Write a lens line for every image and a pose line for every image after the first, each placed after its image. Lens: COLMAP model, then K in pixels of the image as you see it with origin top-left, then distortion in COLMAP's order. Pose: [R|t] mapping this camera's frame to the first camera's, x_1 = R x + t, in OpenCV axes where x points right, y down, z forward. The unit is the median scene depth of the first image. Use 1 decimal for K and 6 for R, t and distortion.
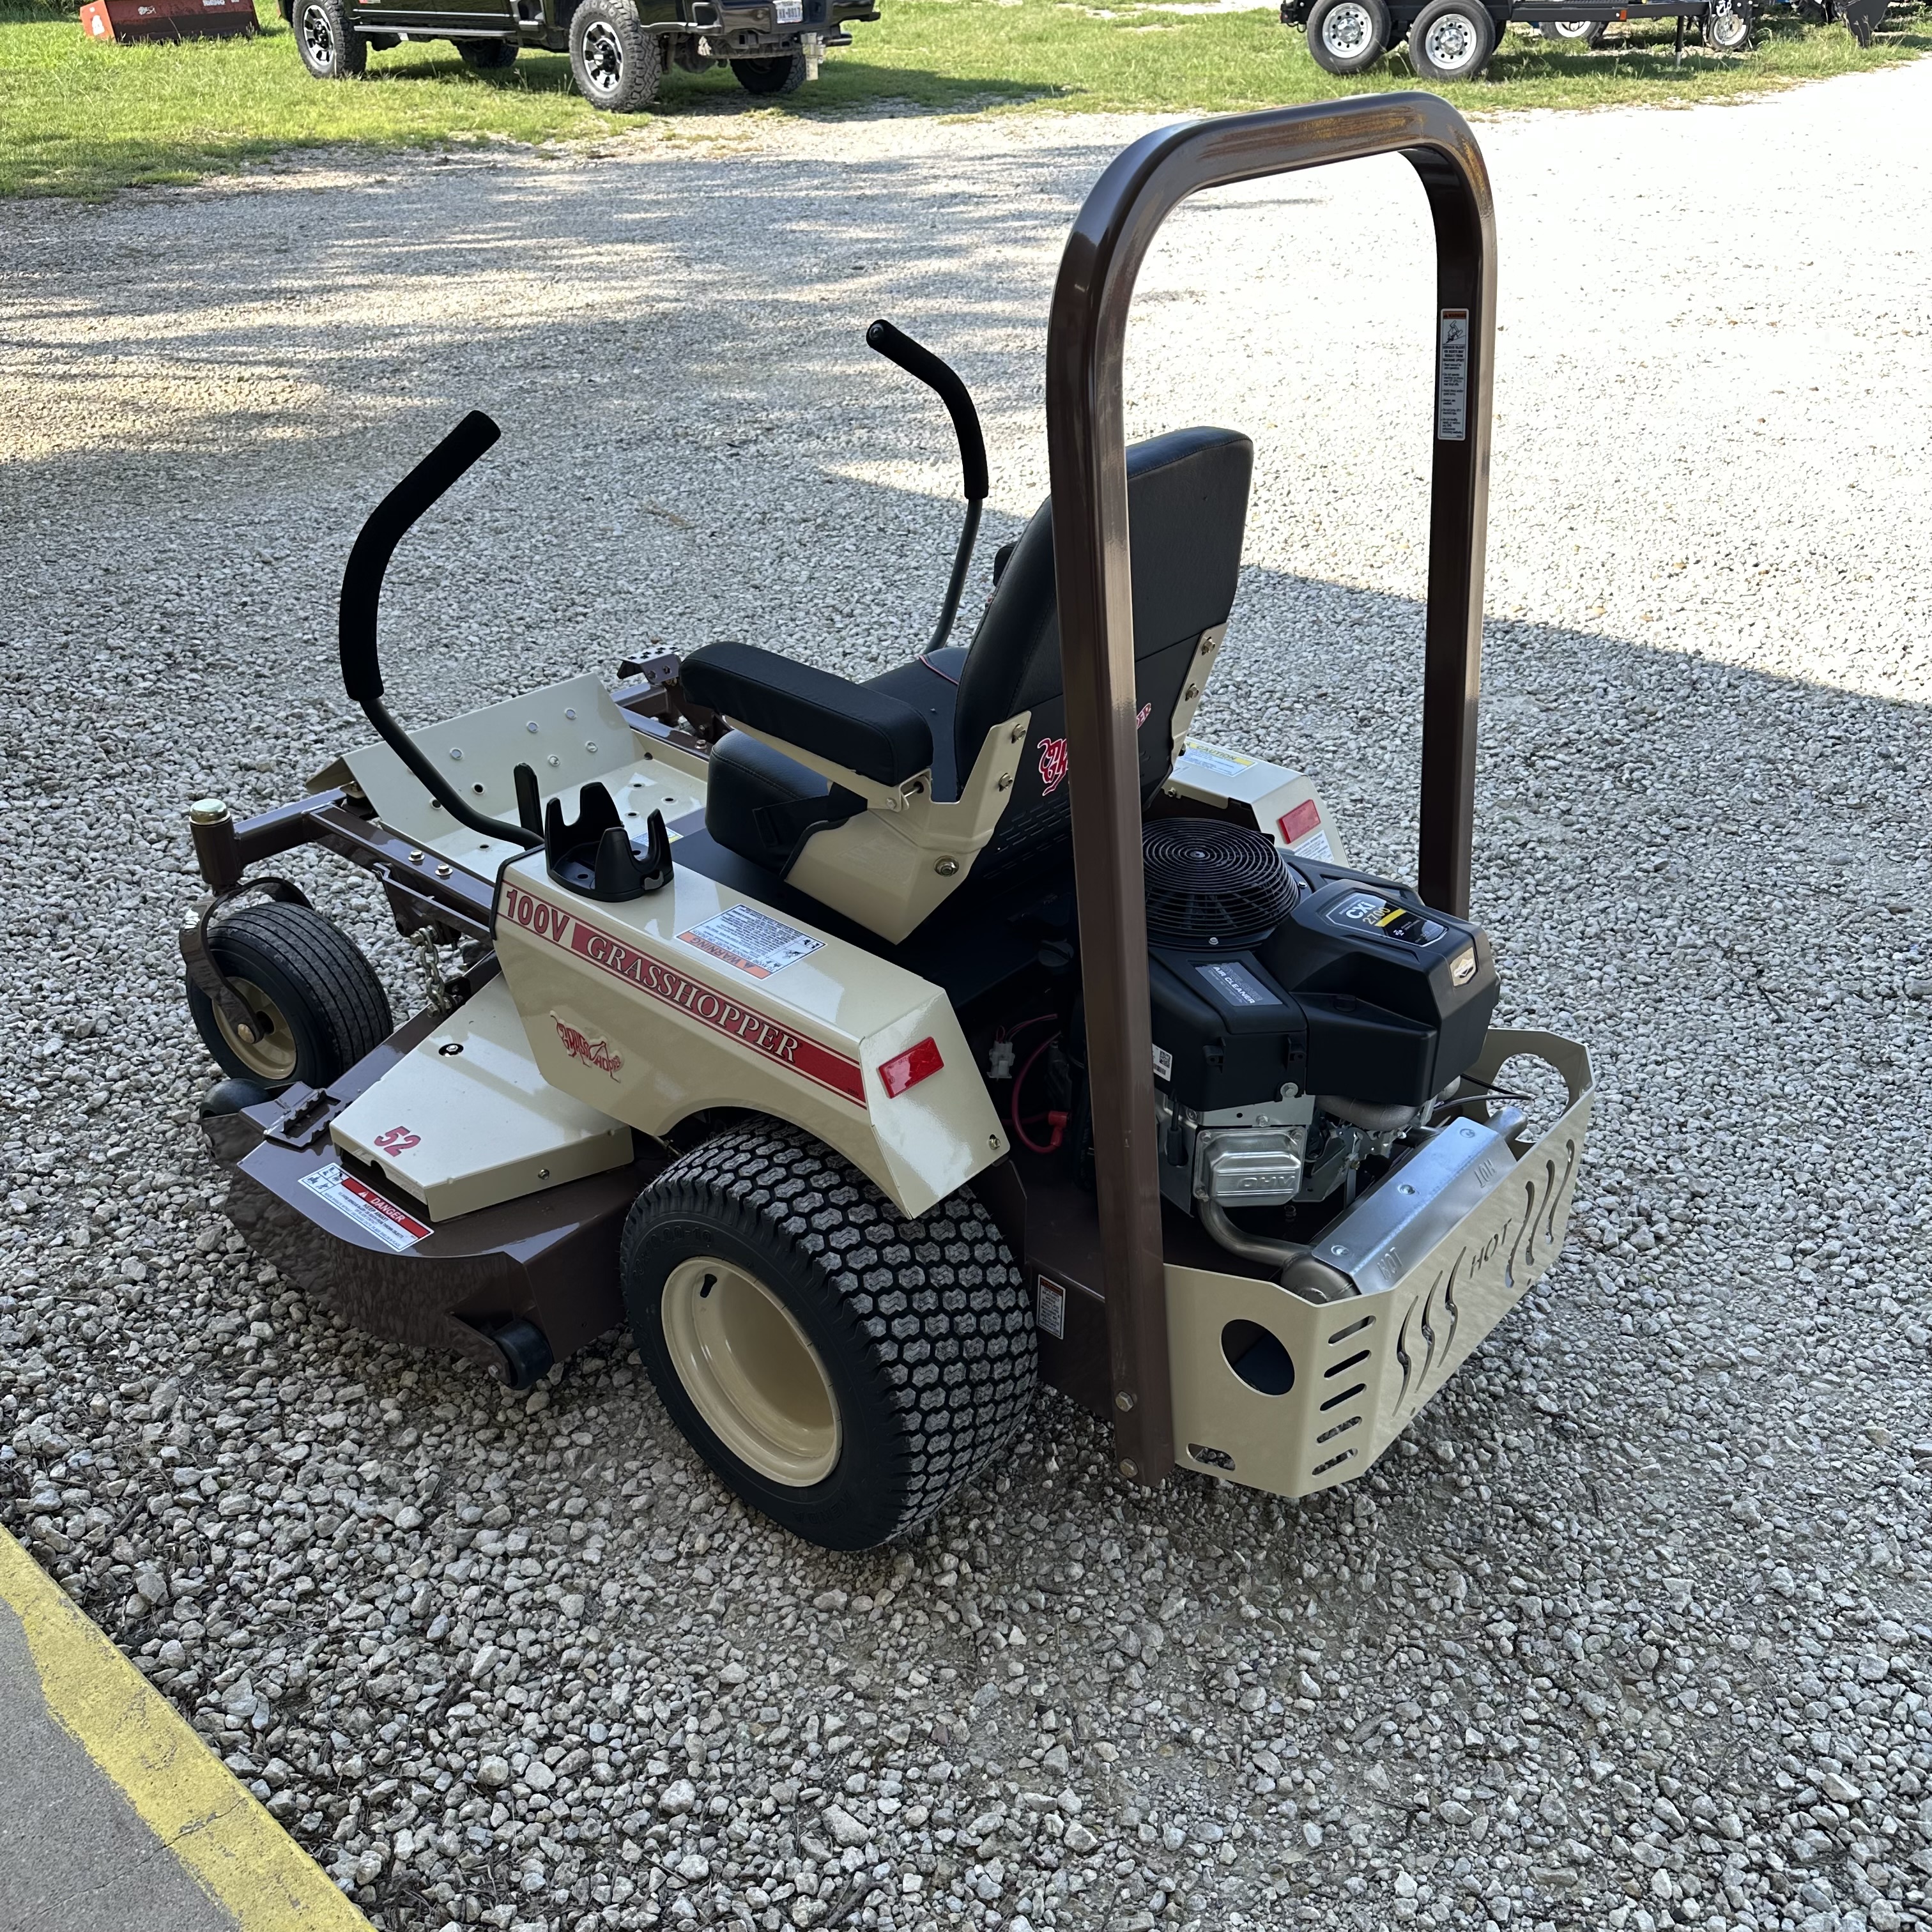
lens RADIAL K [[1829.0, 0, 966.0], [0, 1829.0, 966.0], [0, 0, 1]] dist [0.008415, -0.016045]
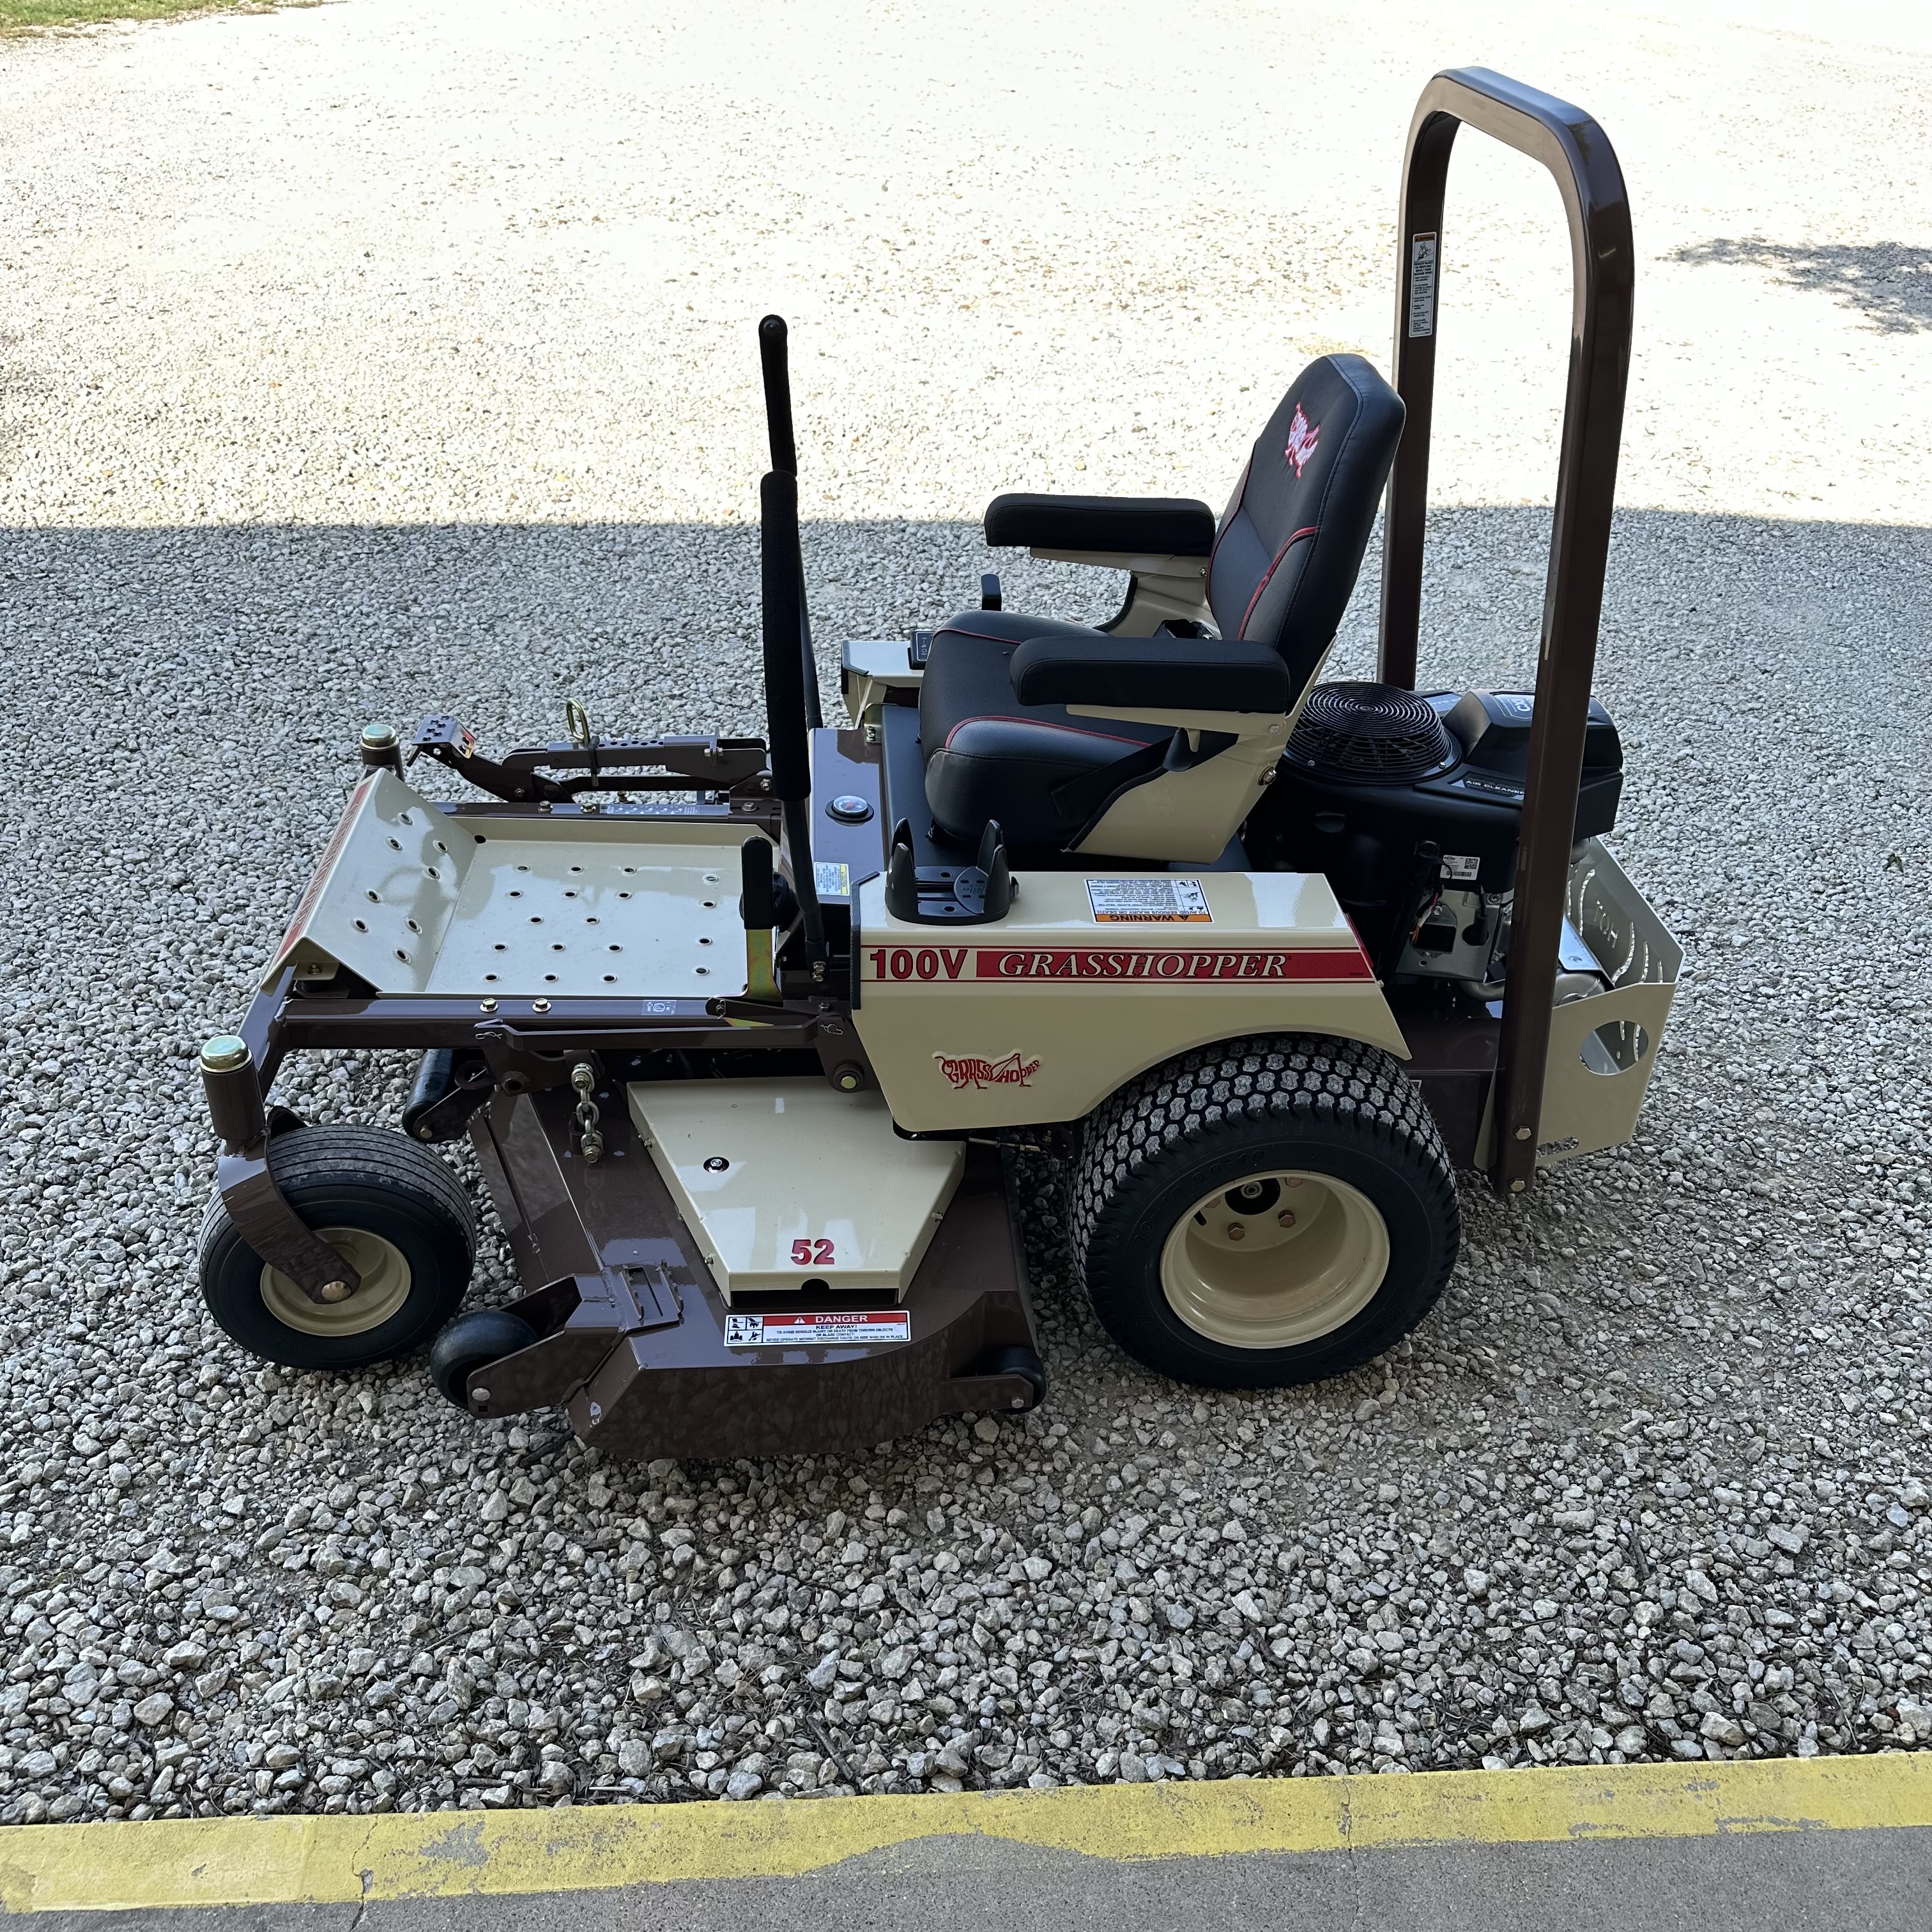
lens RADIAL K [[1799.4, 0, 968.9], [0, 1799.4, 976.8], [0, 0, 1]] dist [0.111939, -0.225065]
pose [[0.713957, -0.363896, 0.598202, -0.808737], [0.330985, 0.928262, 0.169644, -0.179279], [-0.617021, 0.076877, 0.783183, 0.221567]]
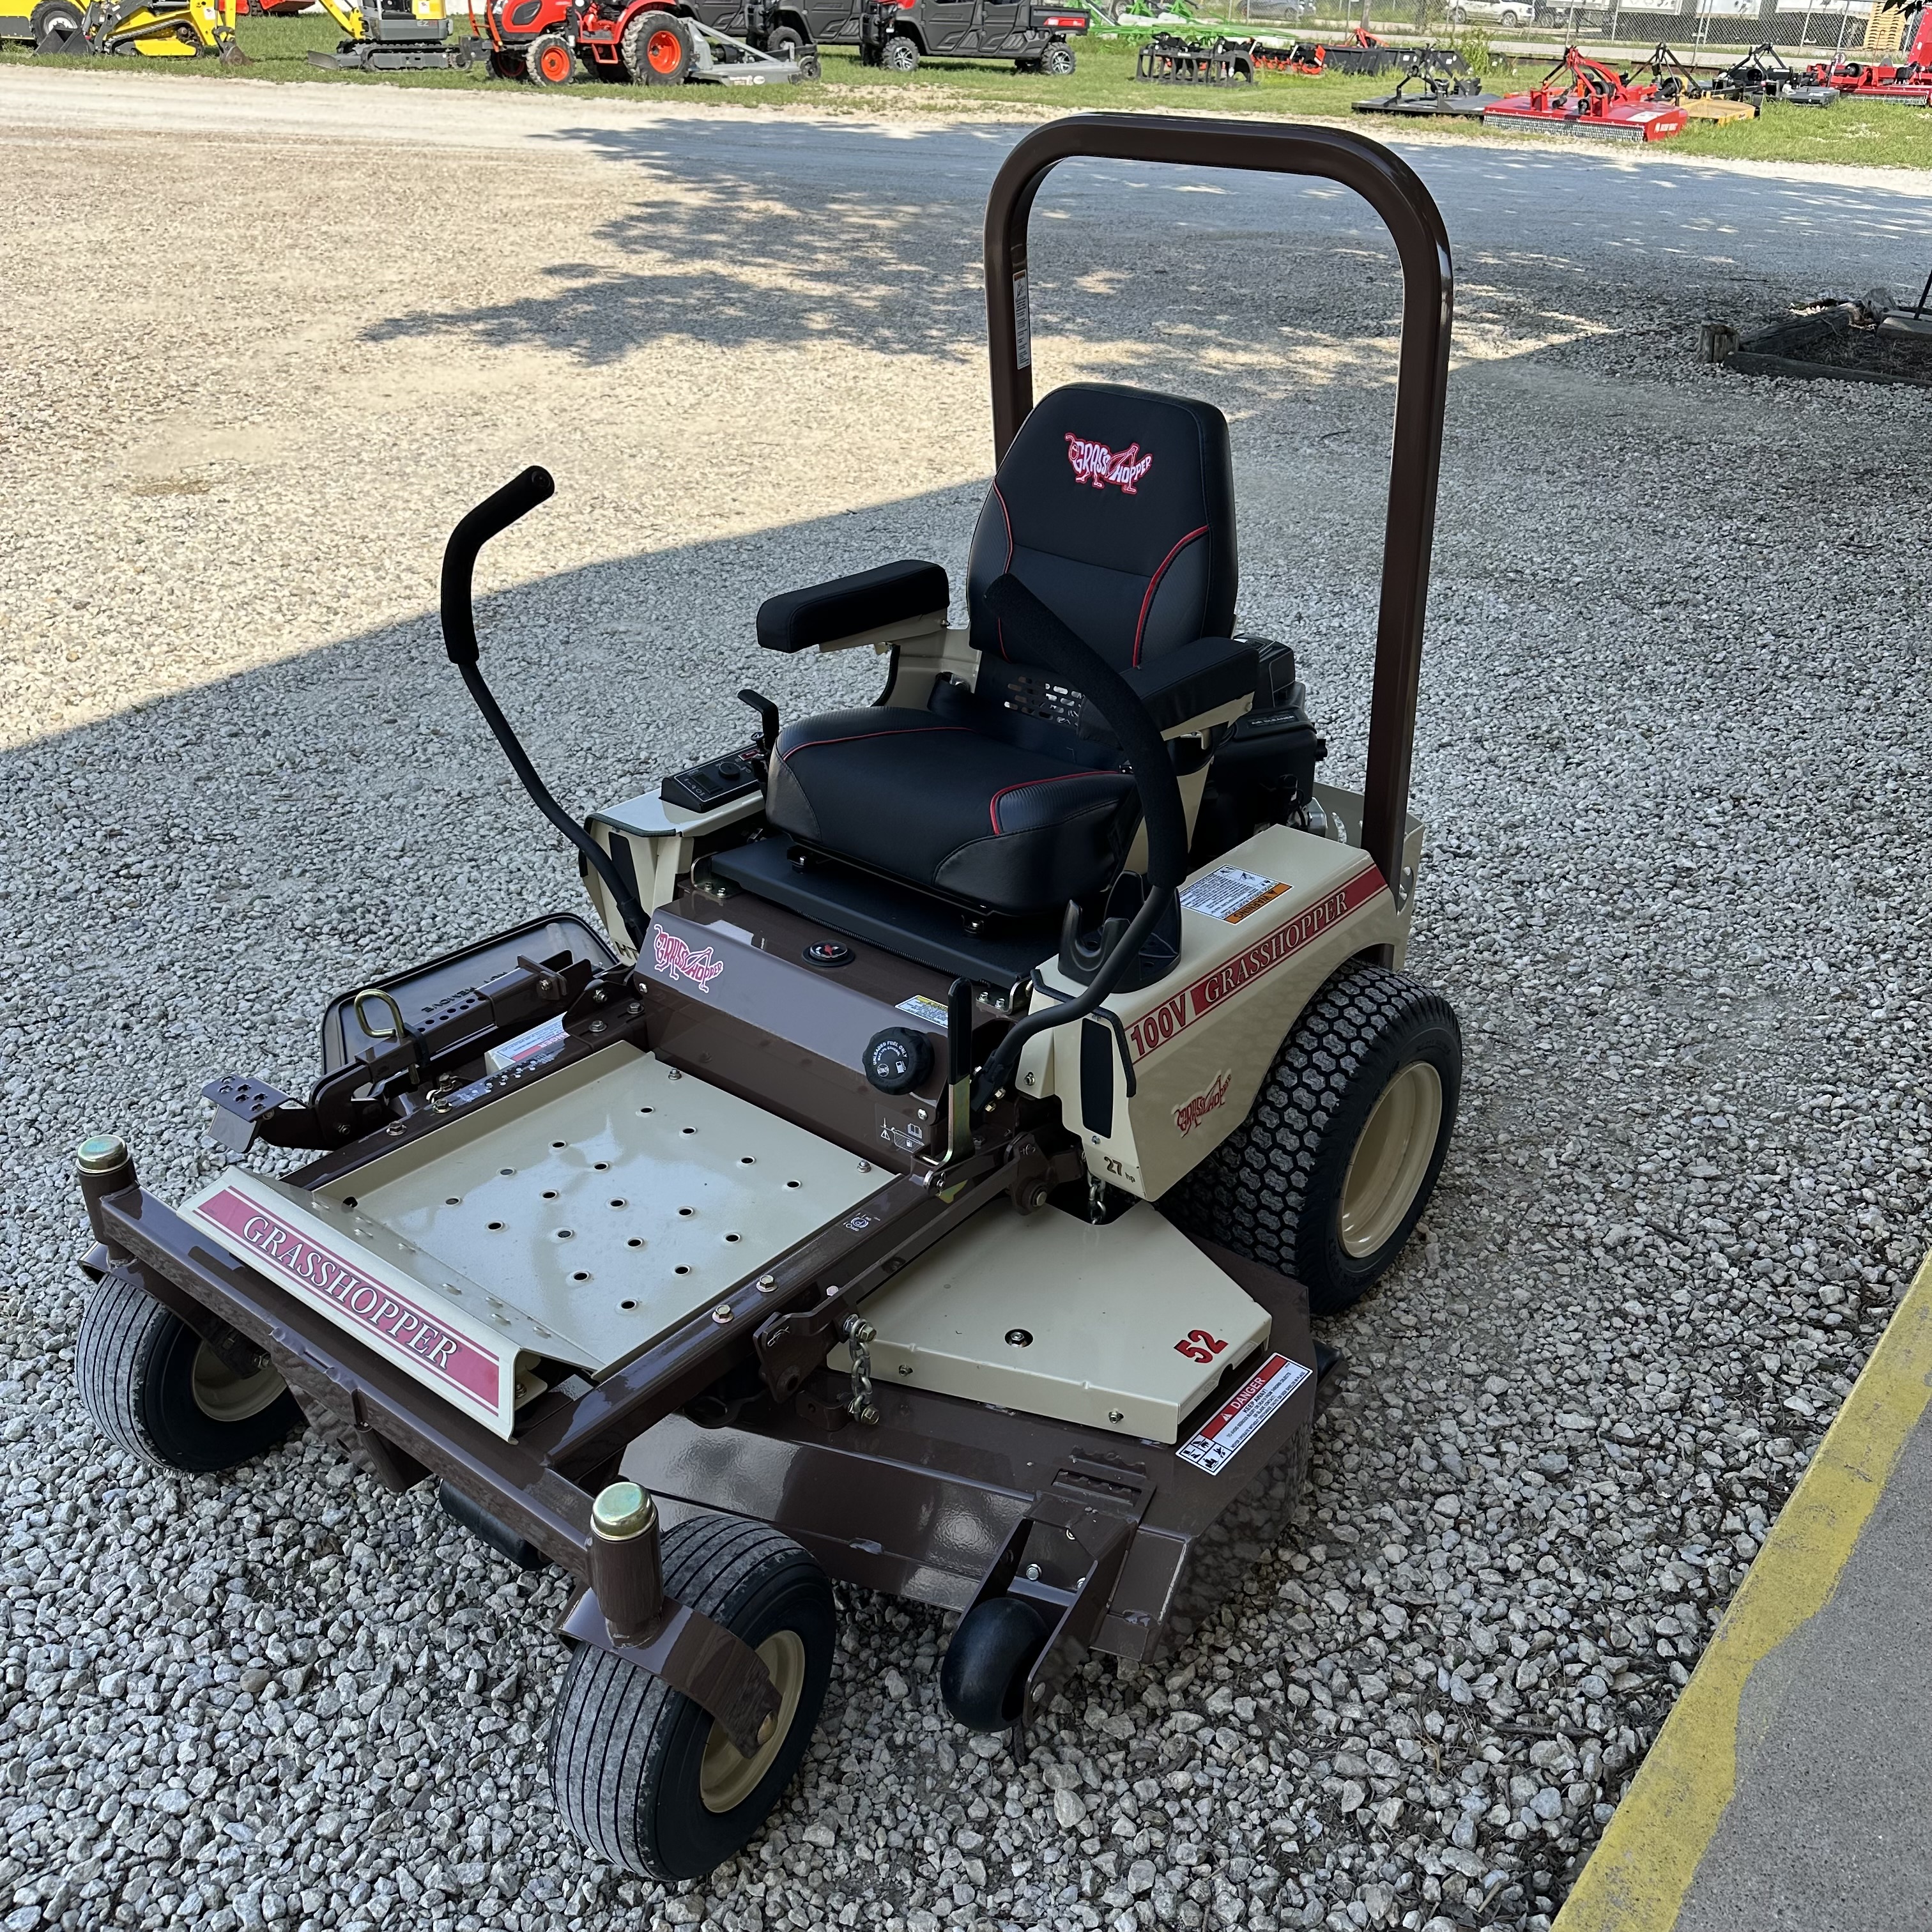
lens RADIAL K [[1829.0, 0, 966.0], [0, 1829.0, 966.0], [0, 0, 1]] dist [0.008415, -0.016045]
pose [[-0.027226, -0.486180, 0.873434, -1.064917], [0.504282, 0.747749, 0.431939, -0.522981], [-0.863110, 0.452217, 0.224814, 0.865231]]
